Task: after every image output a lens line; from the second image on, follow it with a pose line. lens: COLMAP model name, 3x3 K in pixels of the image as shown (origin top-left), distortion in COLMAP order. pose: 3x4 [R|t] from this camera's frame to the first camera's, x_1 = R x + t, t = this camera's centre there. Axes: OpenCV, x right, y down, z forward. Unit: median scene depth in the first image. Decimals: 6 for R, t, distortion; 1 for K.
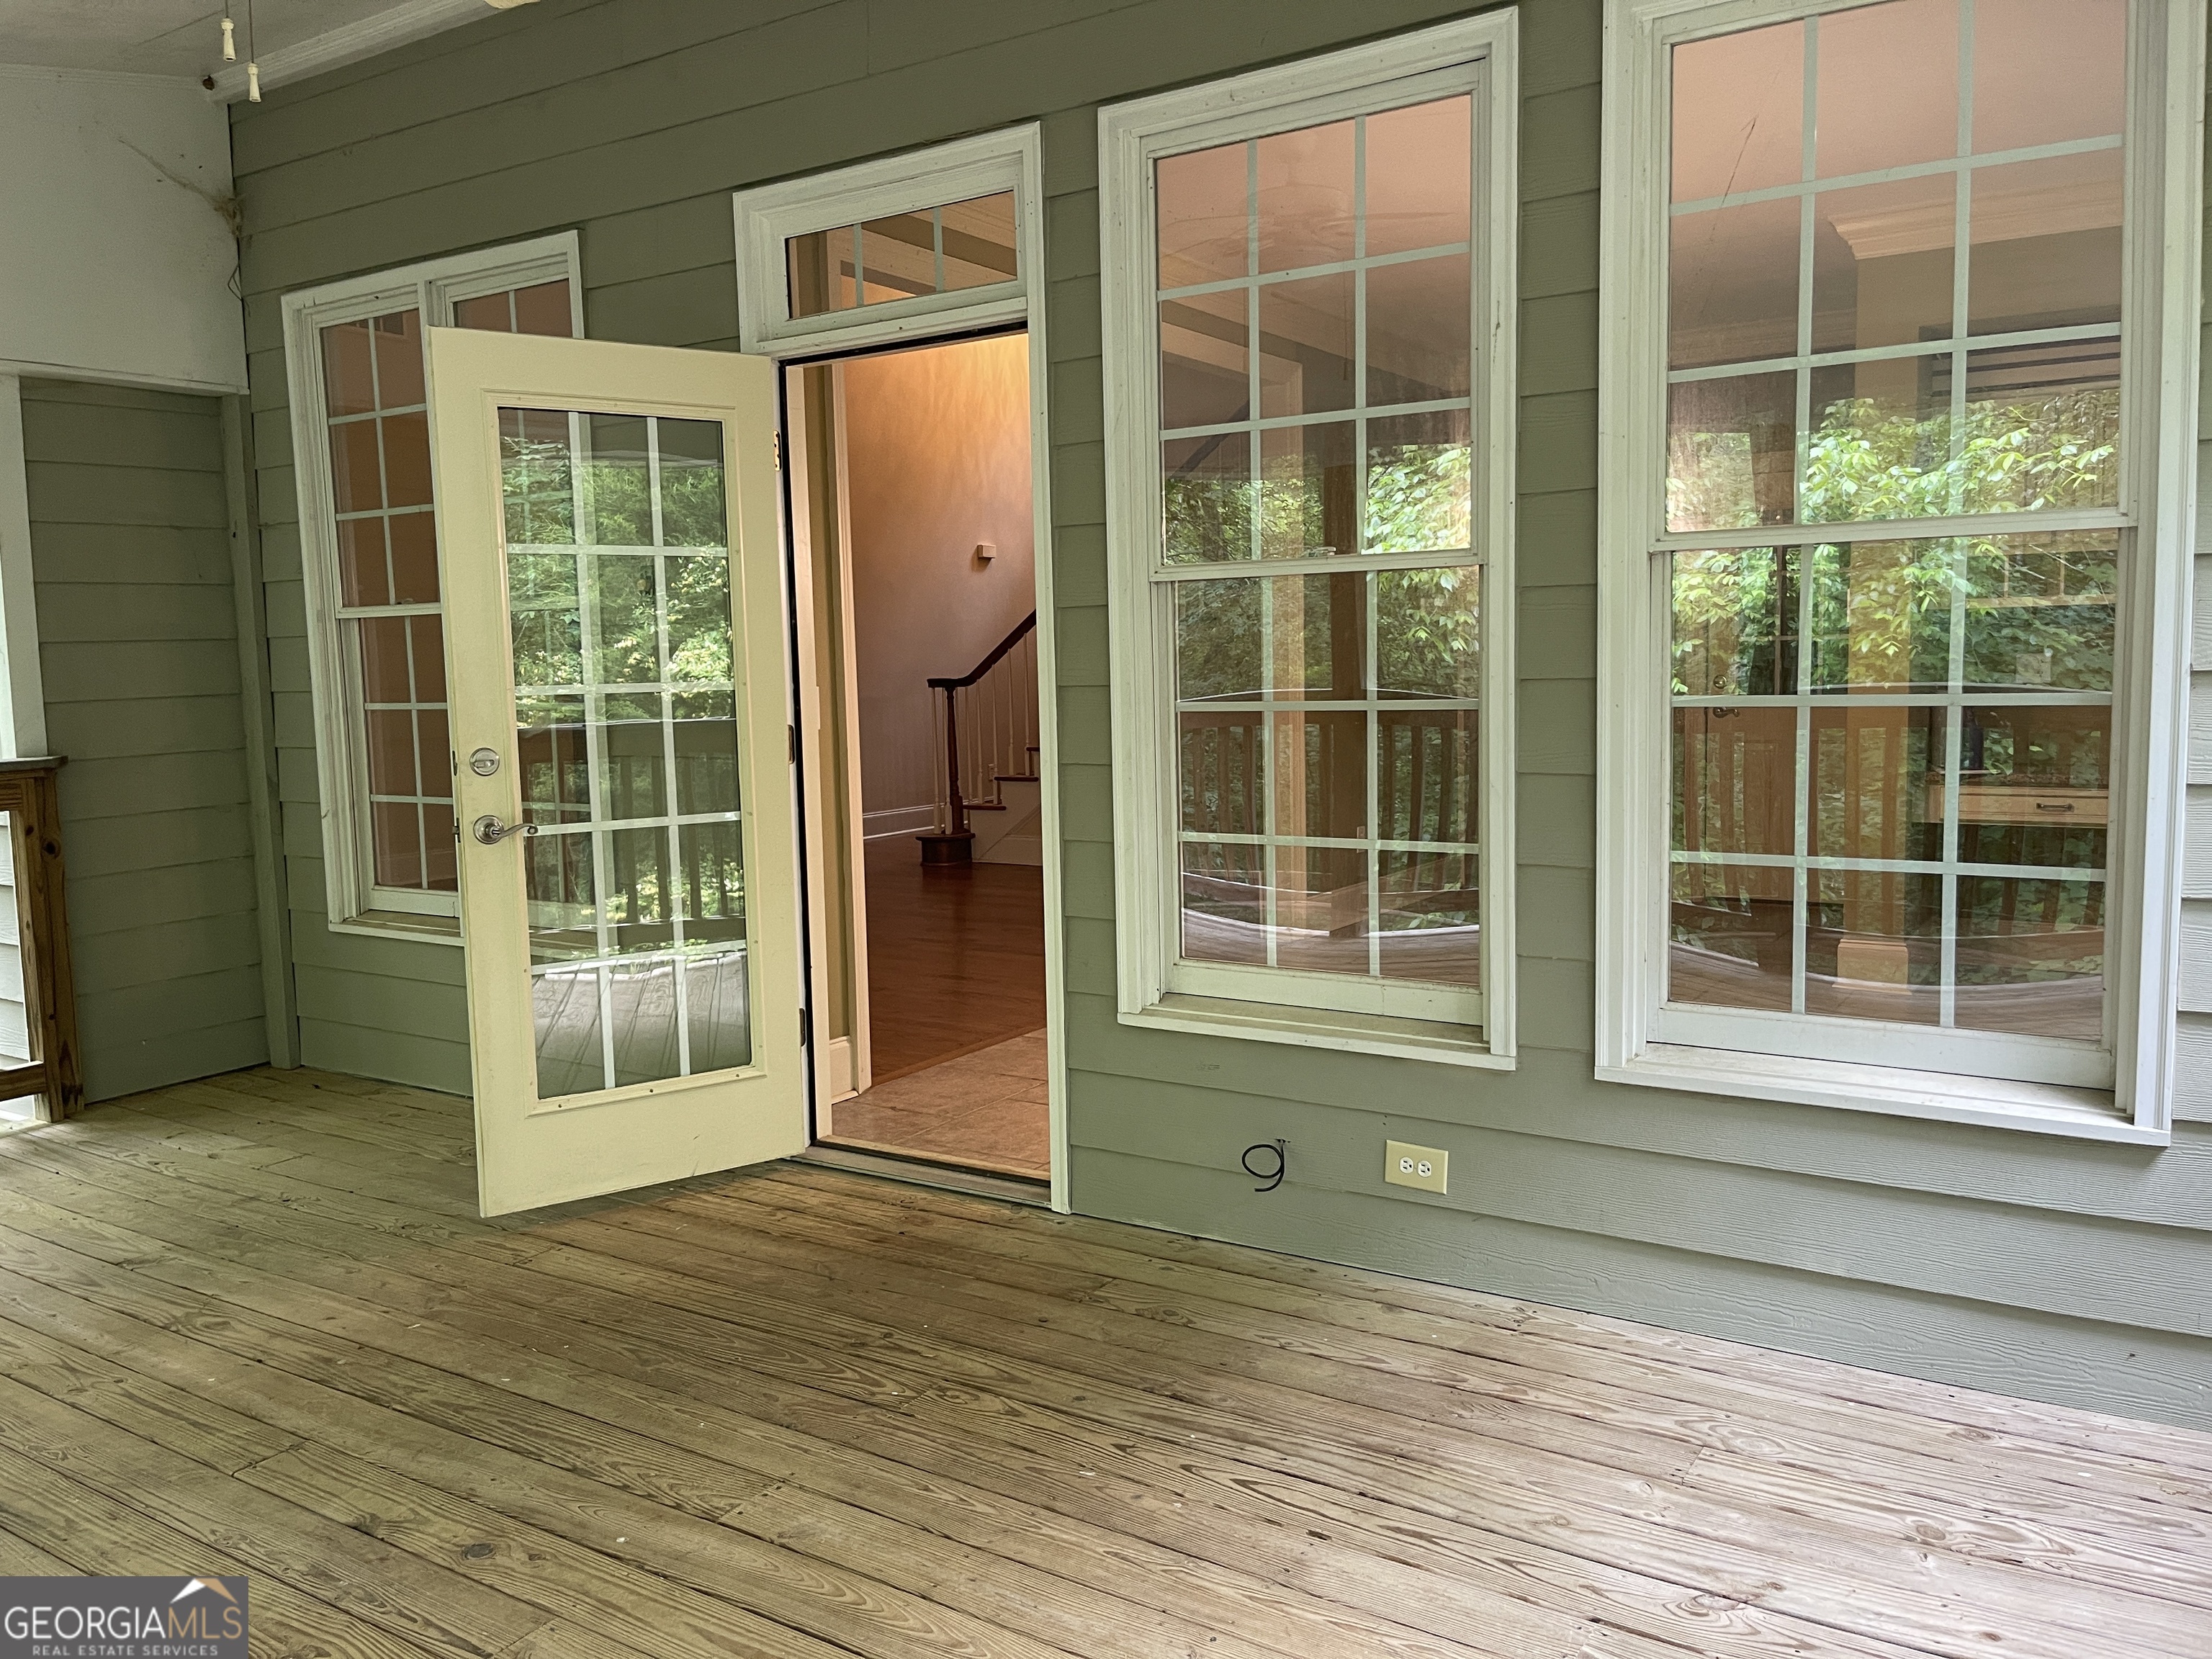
lens RADIAL K [[1674.6, 0, 1098.8], [0, 1674.6, 816.1], [0, 0, 1]] dist [0.060004, -0.081642]
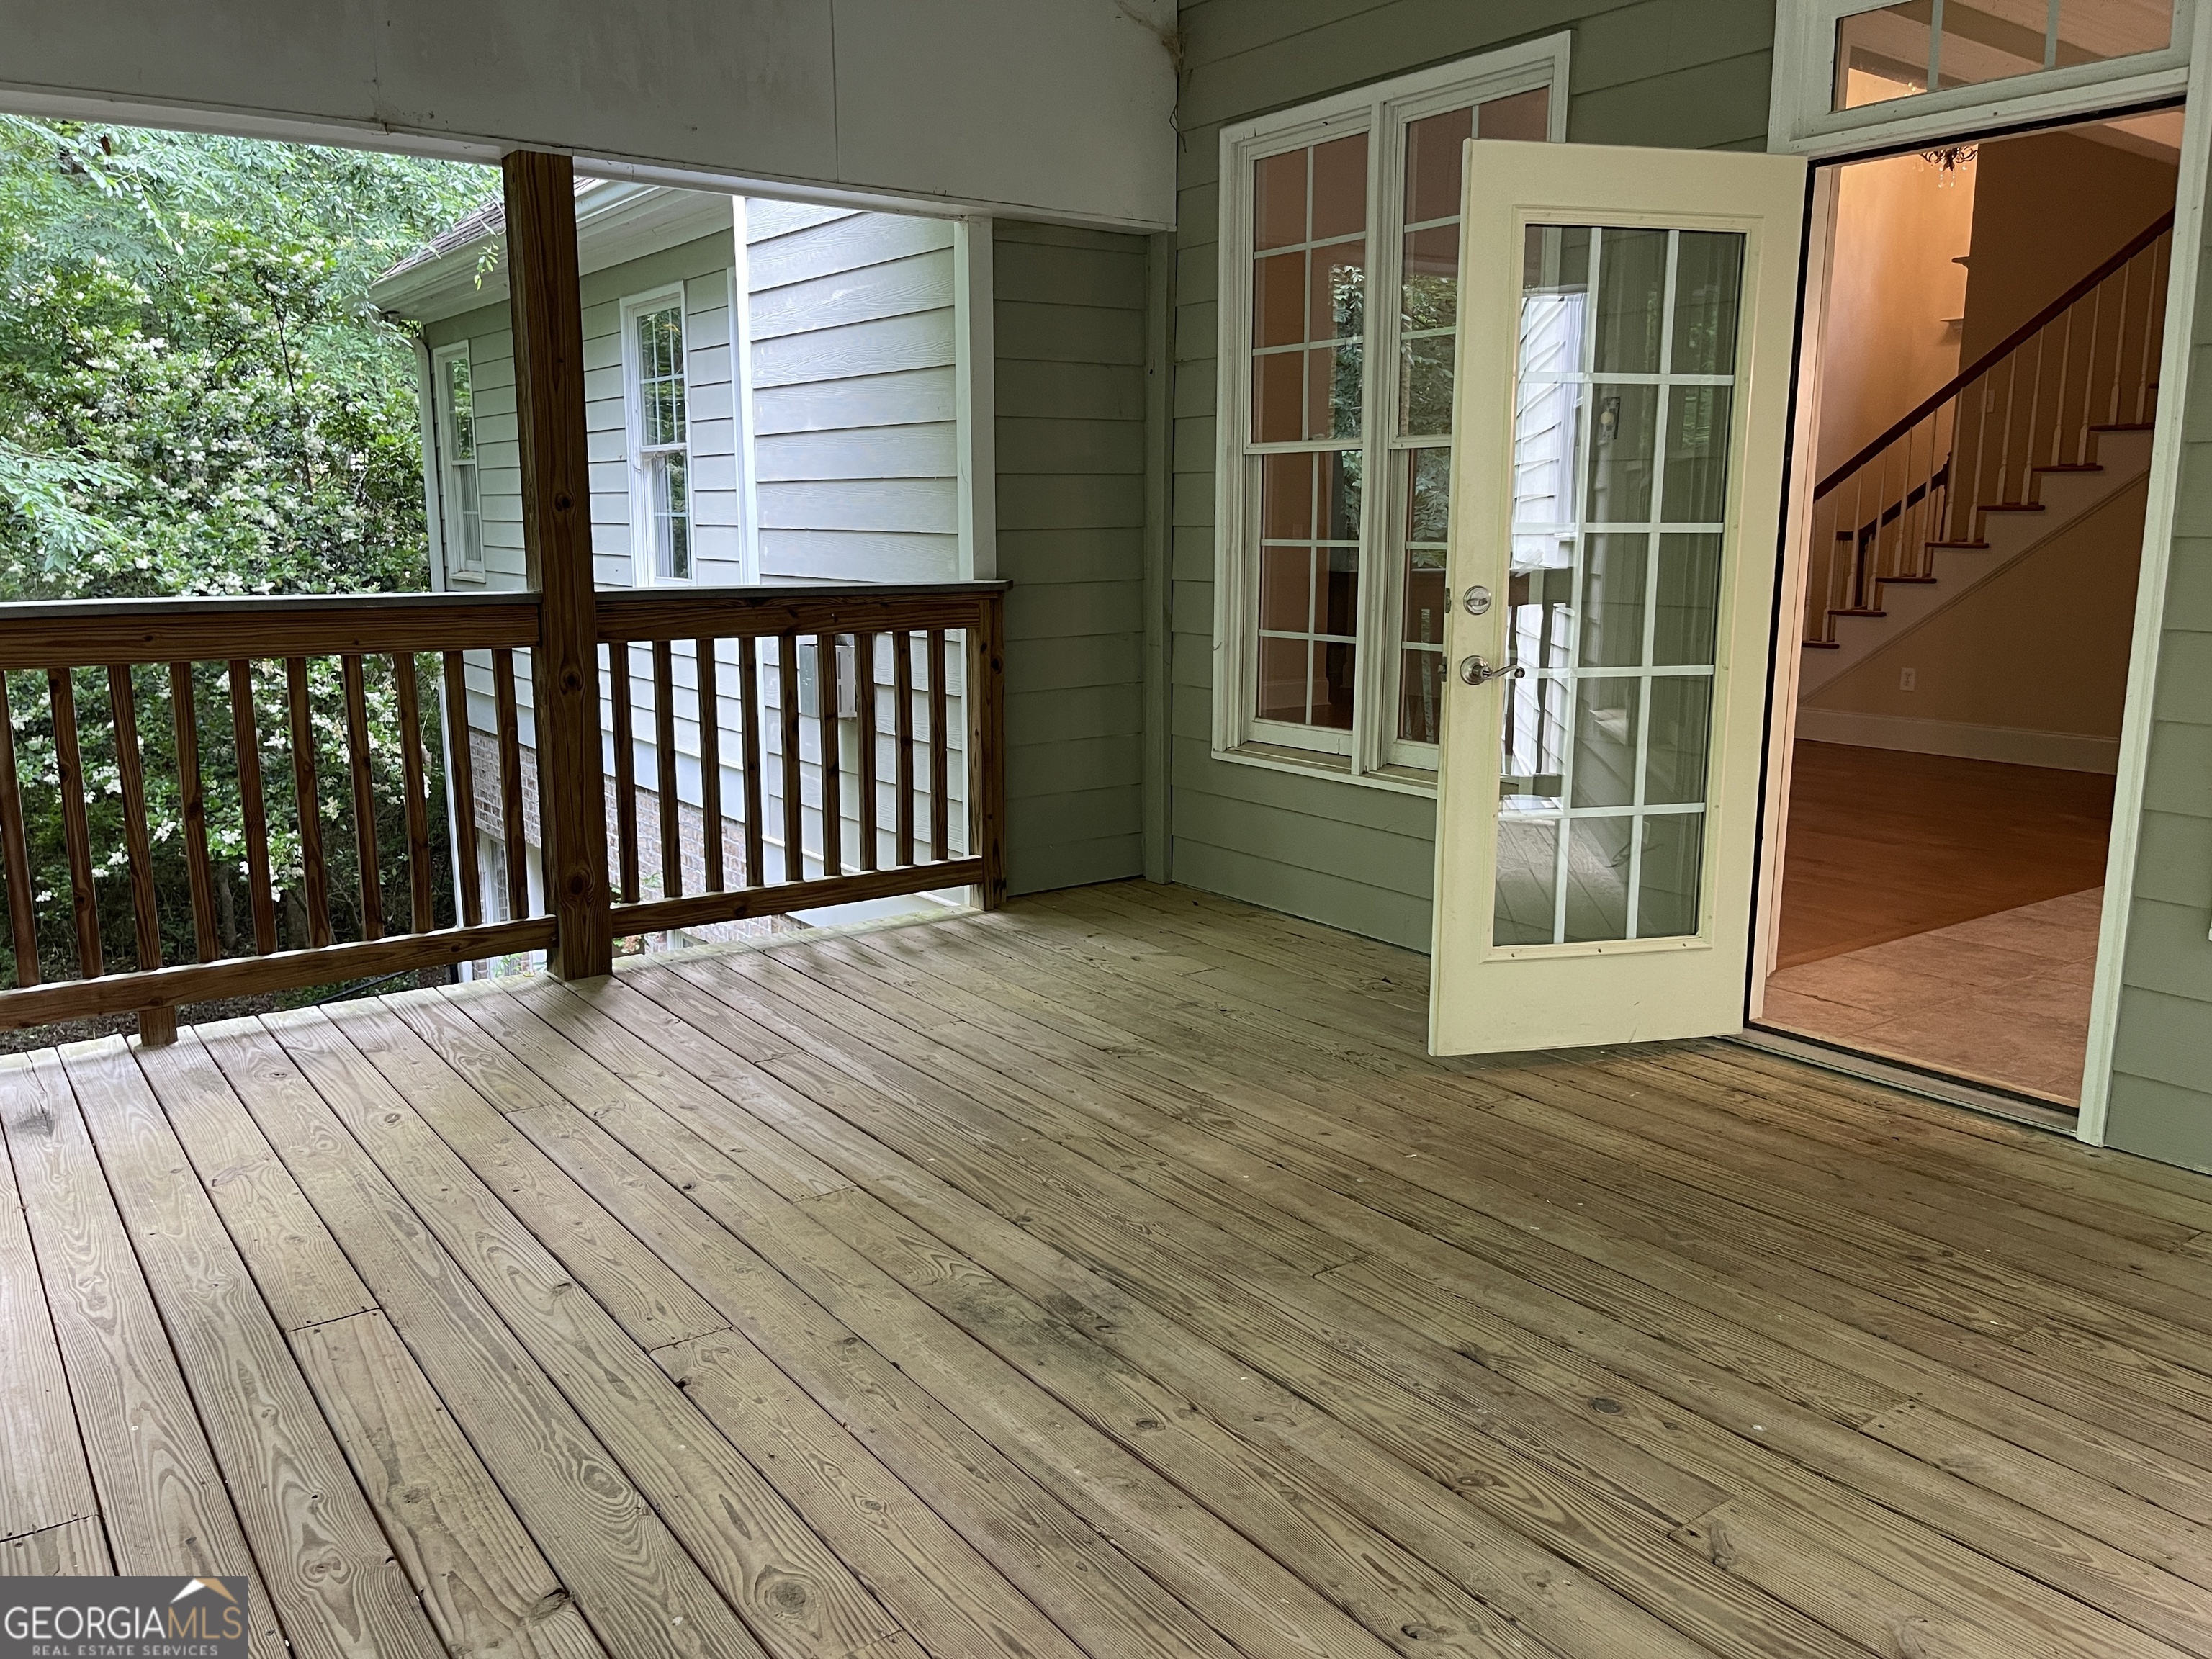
lens RADIAL K [[1674.6, 0, 1099.2], [0, 1674.6, 822.5], [0, 0, 1]] dist [0.060004, -0.081642]
pose [[0.932662, 0.089002, -0.349600, -0.212833], [-0.057017, 0.993276, 0.100760, 0.009786], [0.356217, -0.074042, 0.931465, 0.004068]]
